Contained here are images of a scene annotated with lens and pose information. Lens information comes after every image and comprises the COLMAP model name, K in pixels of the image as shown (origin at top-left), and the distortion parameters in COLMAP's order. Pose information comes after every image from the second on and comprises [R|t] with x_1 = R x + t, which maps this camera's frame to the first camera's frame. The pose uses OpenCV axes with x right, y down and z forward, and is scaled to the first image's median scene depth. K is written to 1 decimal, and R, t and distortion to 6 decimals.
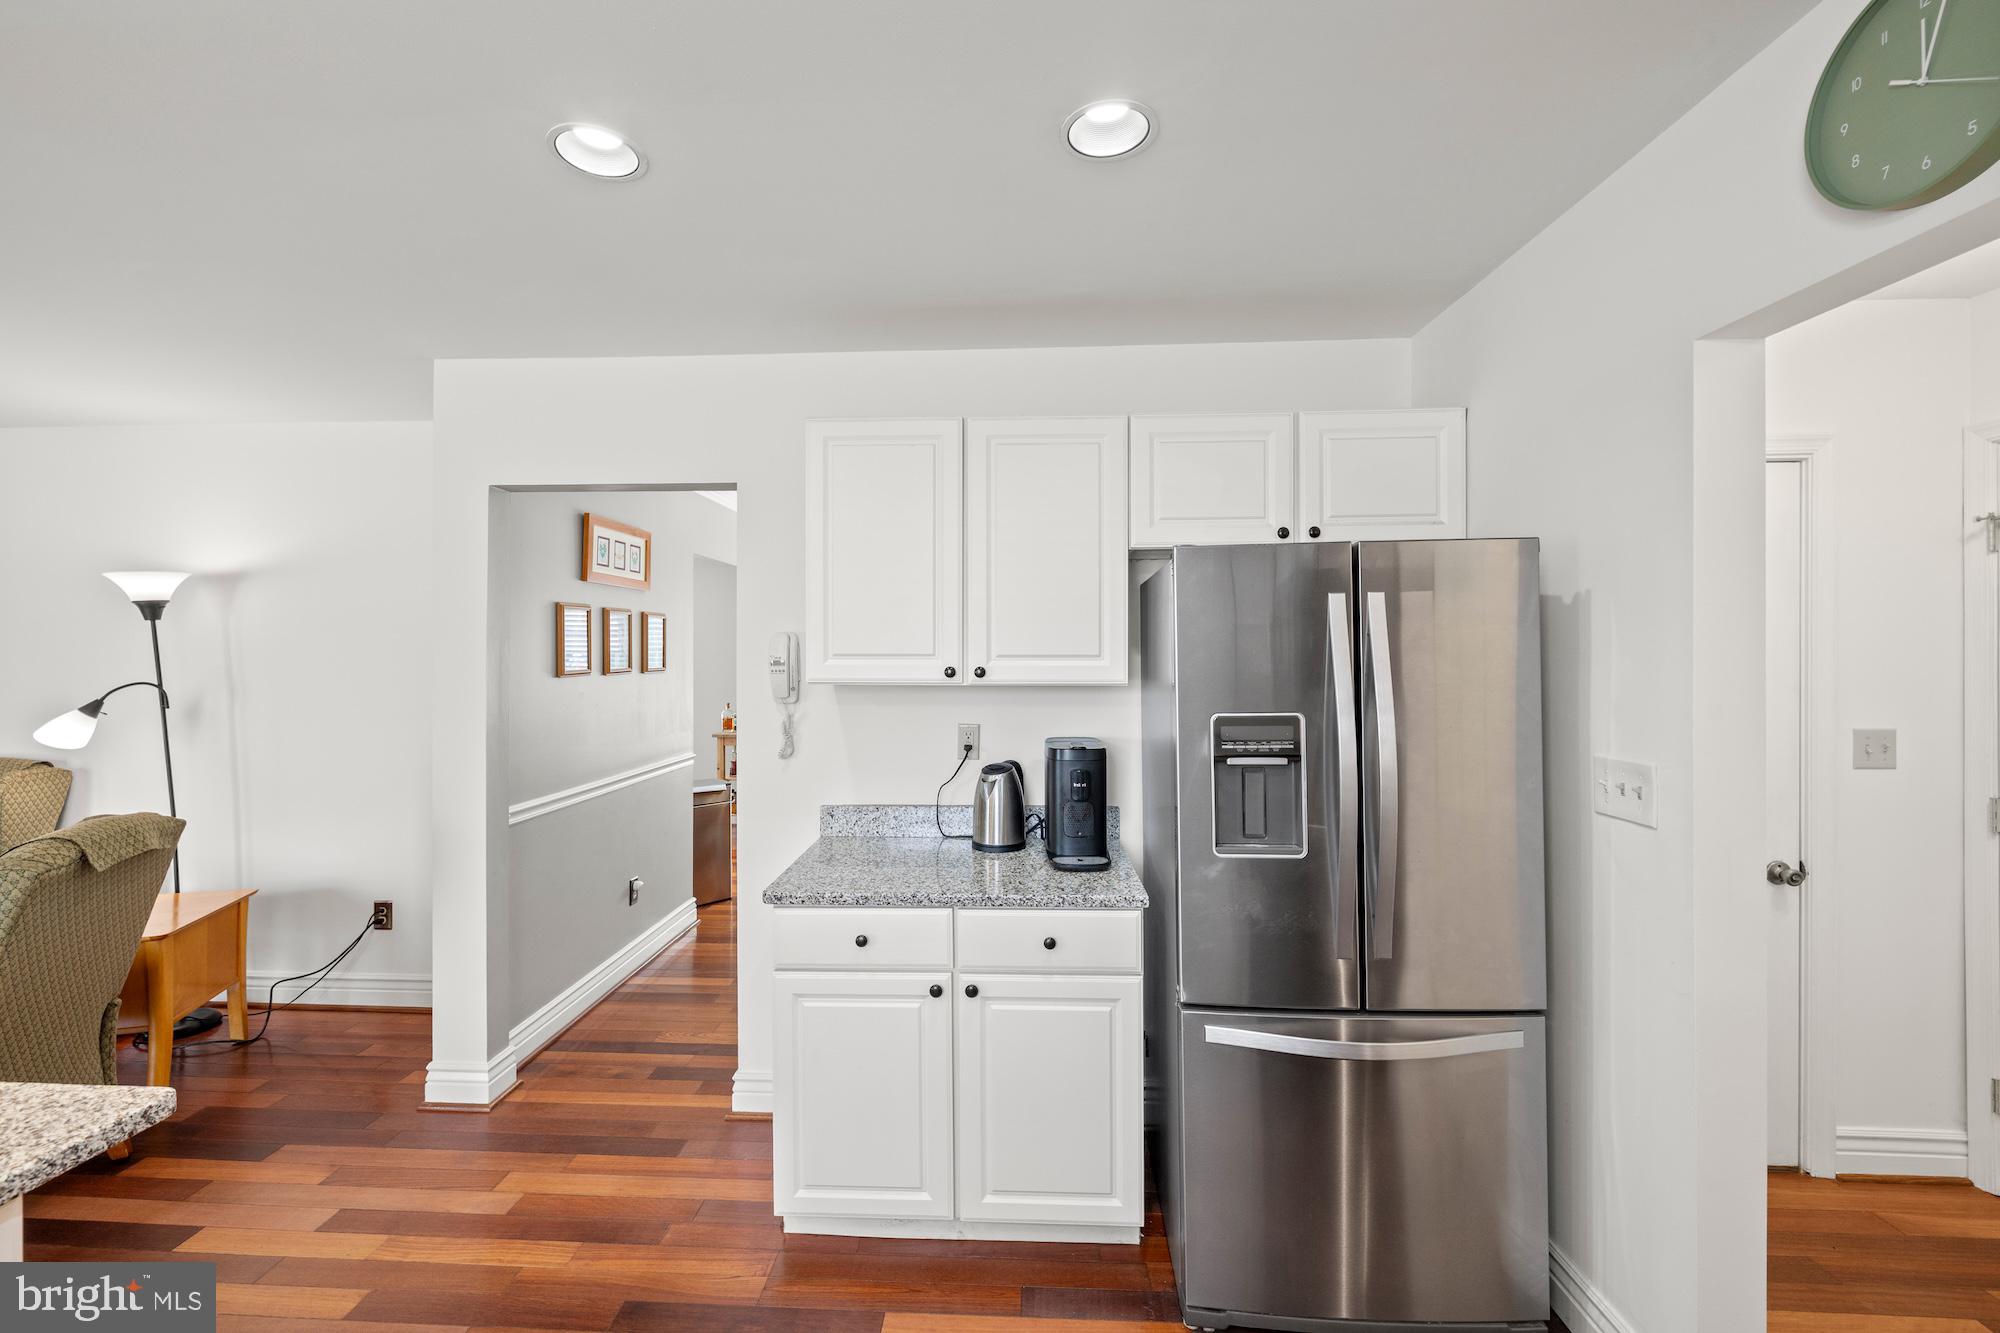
lens RADIAL K [[870.3, 0, 985.8], [0, 870.3, 655.3], [0, 0, 1]] dist [0.000274, 0.000046]
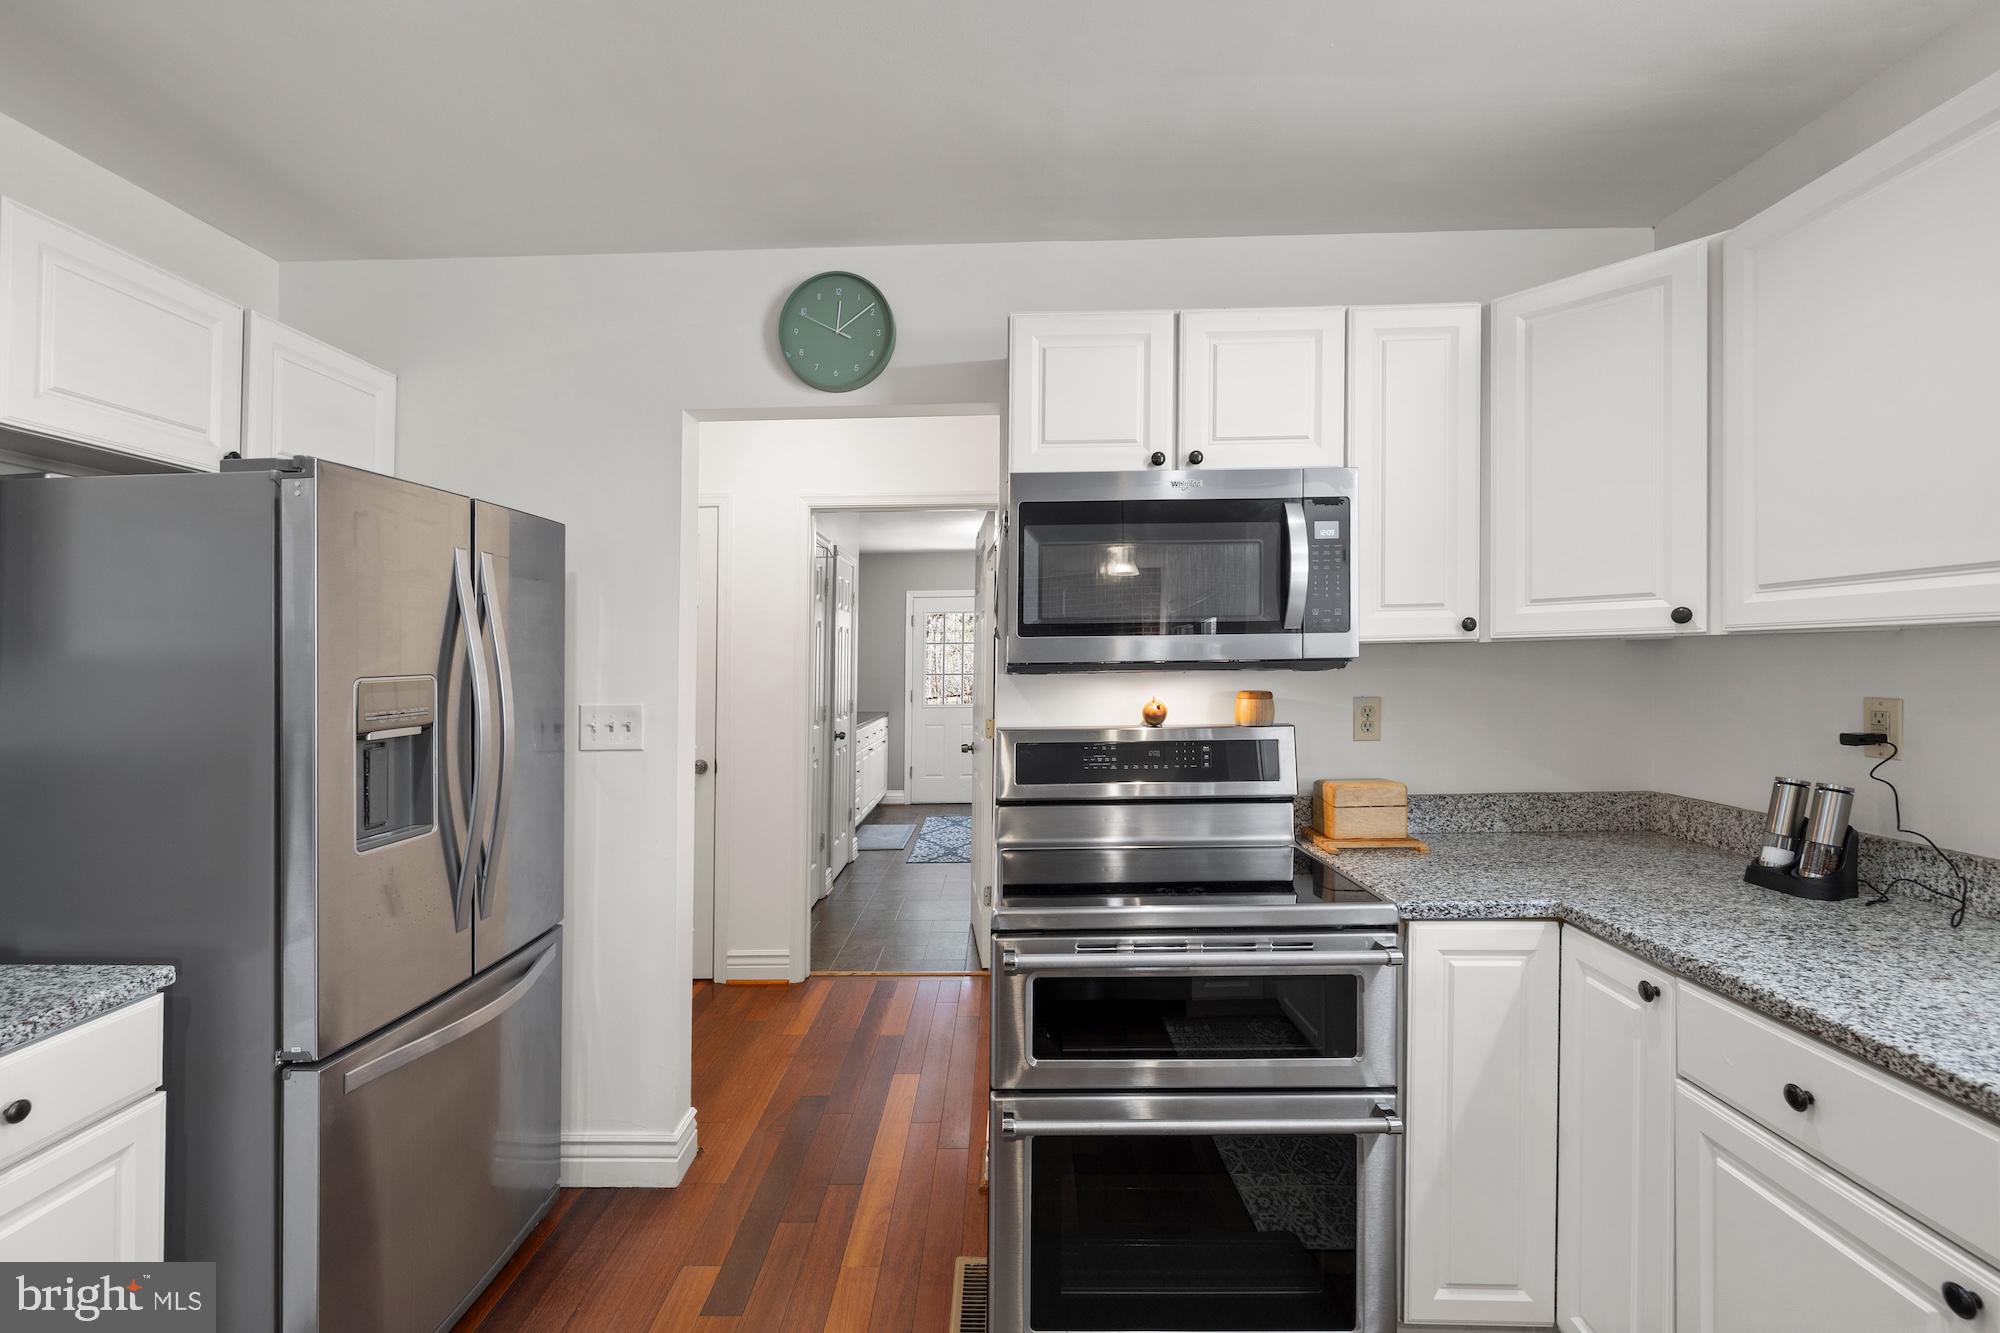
lens RADIAL K [[870.3, 0, 985.8], [0, 870.3, 655.3], [0, 0, 1]] dist [0.000274, 0.000046]
pose [[-0.028489, 0.005900, 0.999577, -0.554163], [0.007727, 0.999954, -0.005682, 0.054376], [-0.999564, 0.007562, -0.028533, 0.444183]]
